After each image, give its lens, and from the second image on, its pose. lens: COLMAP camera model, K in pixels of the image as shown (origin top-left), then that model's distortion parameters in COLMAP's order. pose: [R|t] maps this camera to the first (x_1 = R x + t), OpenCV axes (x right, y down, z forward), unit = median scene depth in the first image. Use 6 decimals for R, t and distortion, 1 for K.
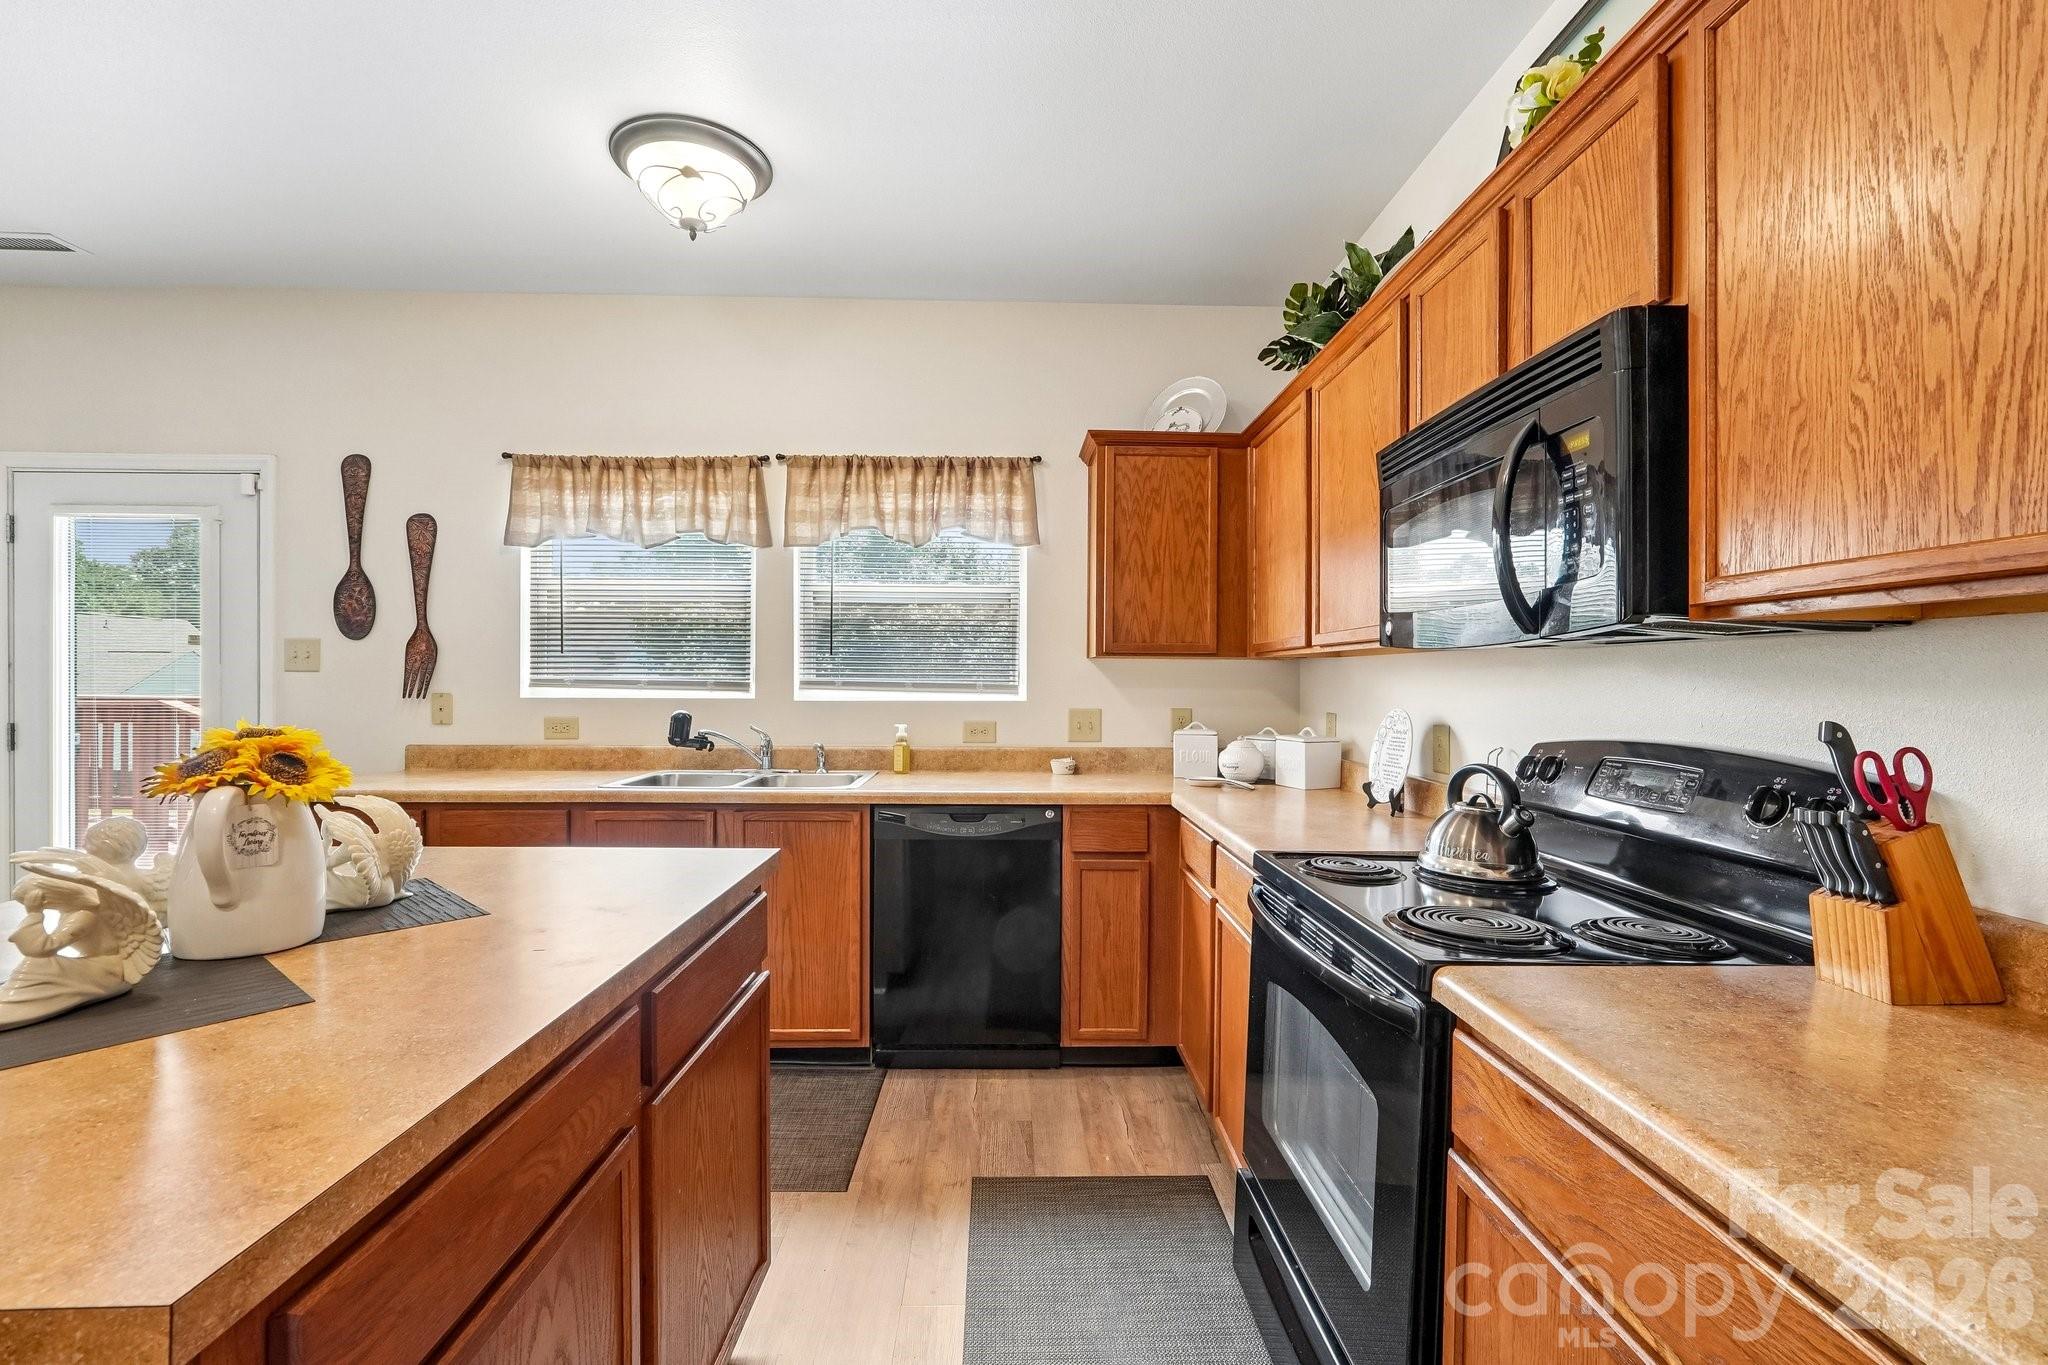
lens RADIAL K [[878.7, 0, 1021.9], [0, 878.7, 689.8], [0, 0, 1]] dist [-0.007356, 0.002265]
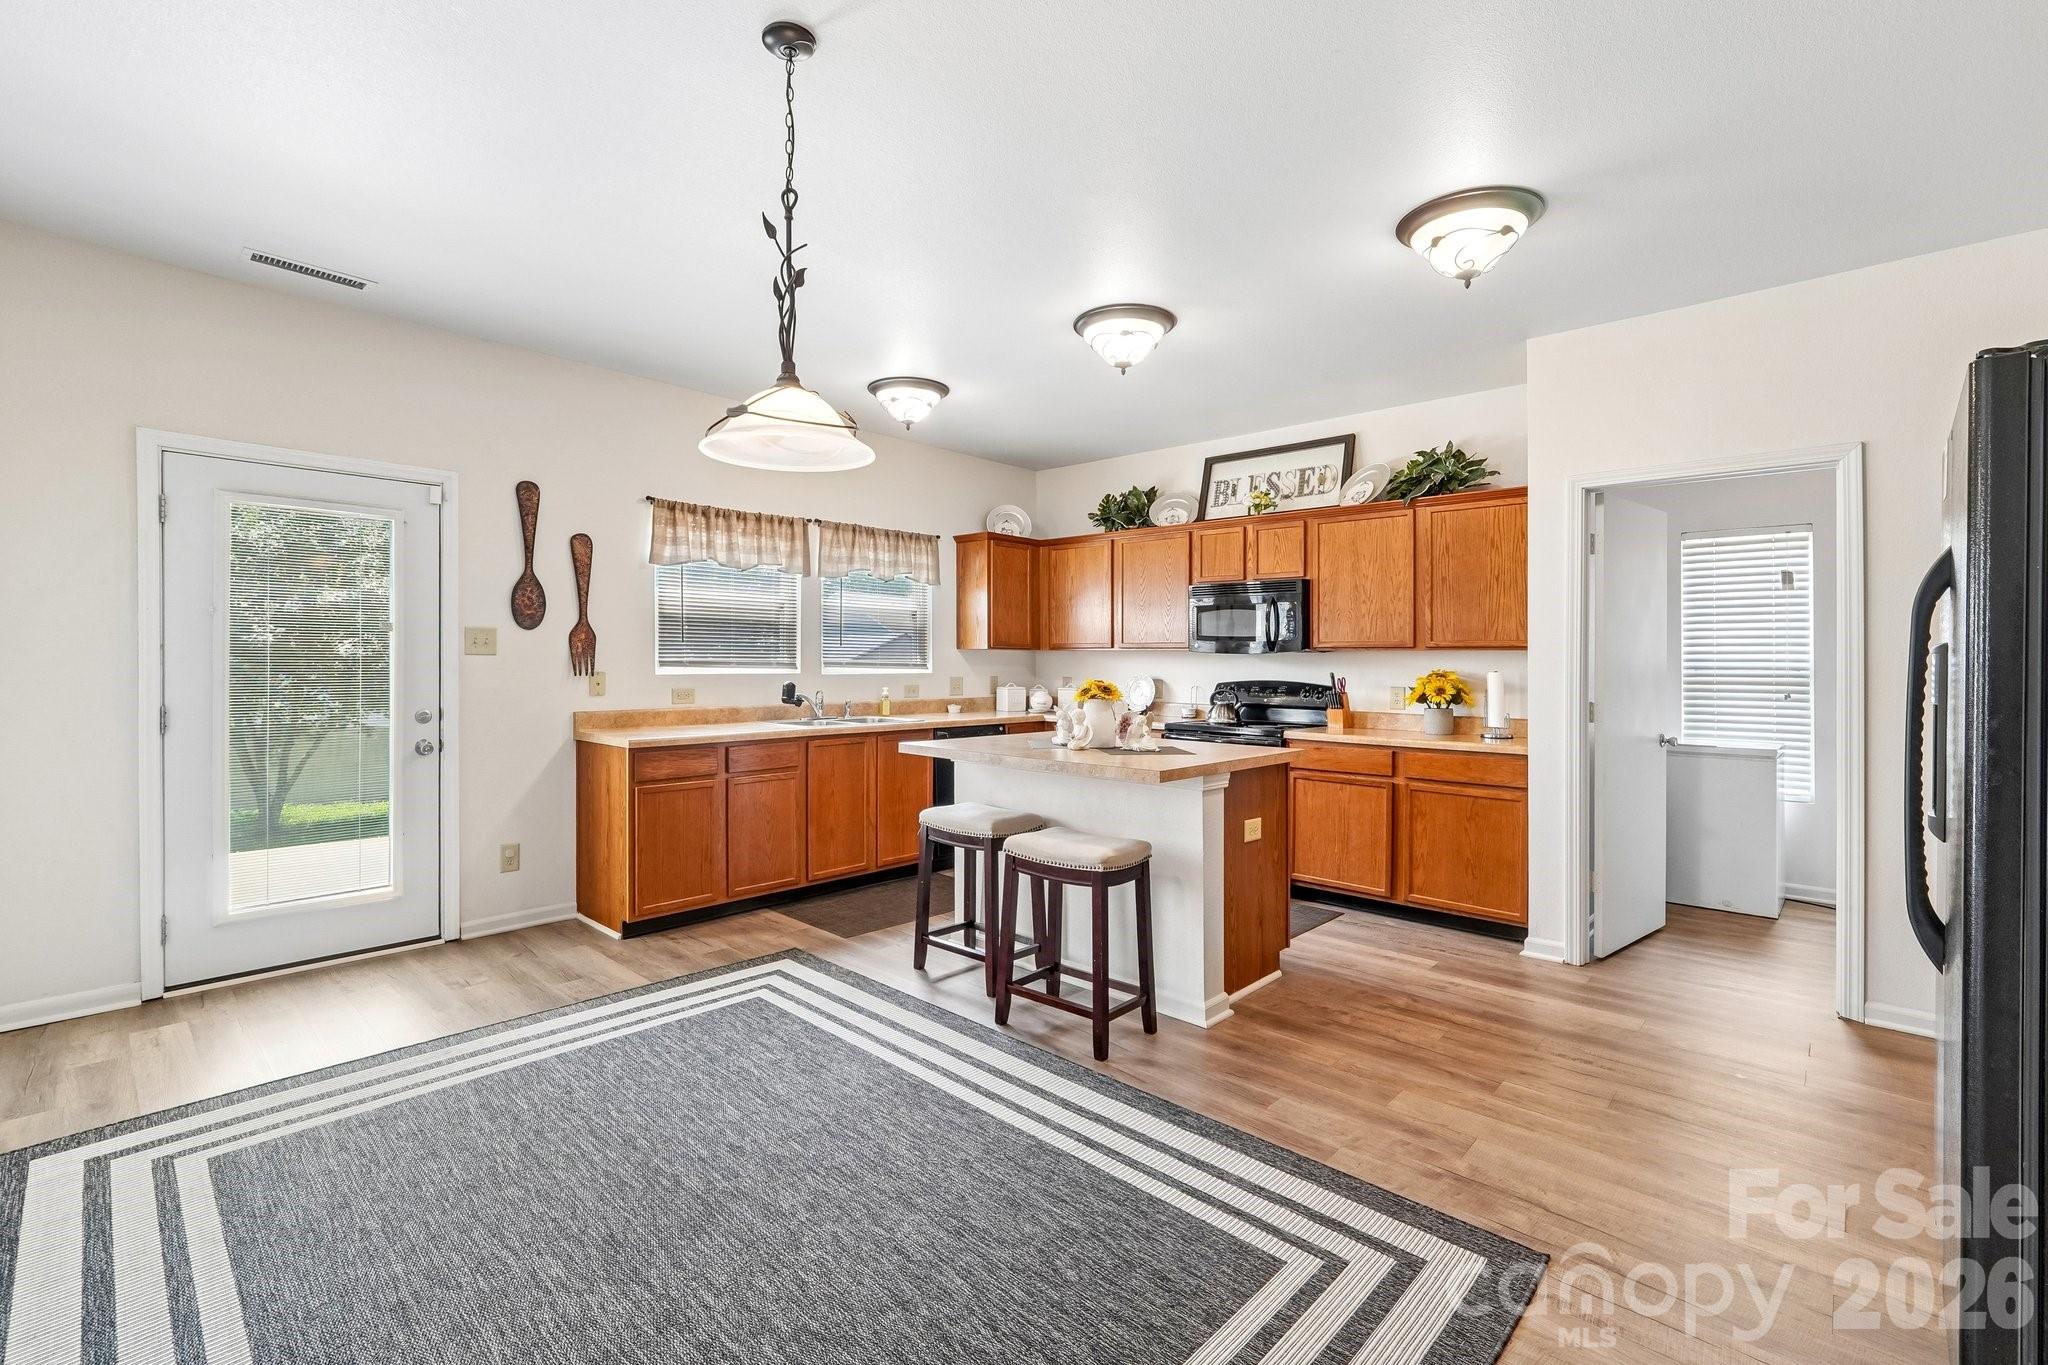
lens RADIAL K [[878.7, 0, 982.3], [0, 878.7, 661.7], [0, 0, 1]] dist [-0.007356, 0.002265]
pose [[0.721000, -0.001868, 0.692933, -1.160989], [0.003053, 0.999995, -0.000481, -0.008905], [-0.692929, 0.002463, 0.721002, -0.348412]]
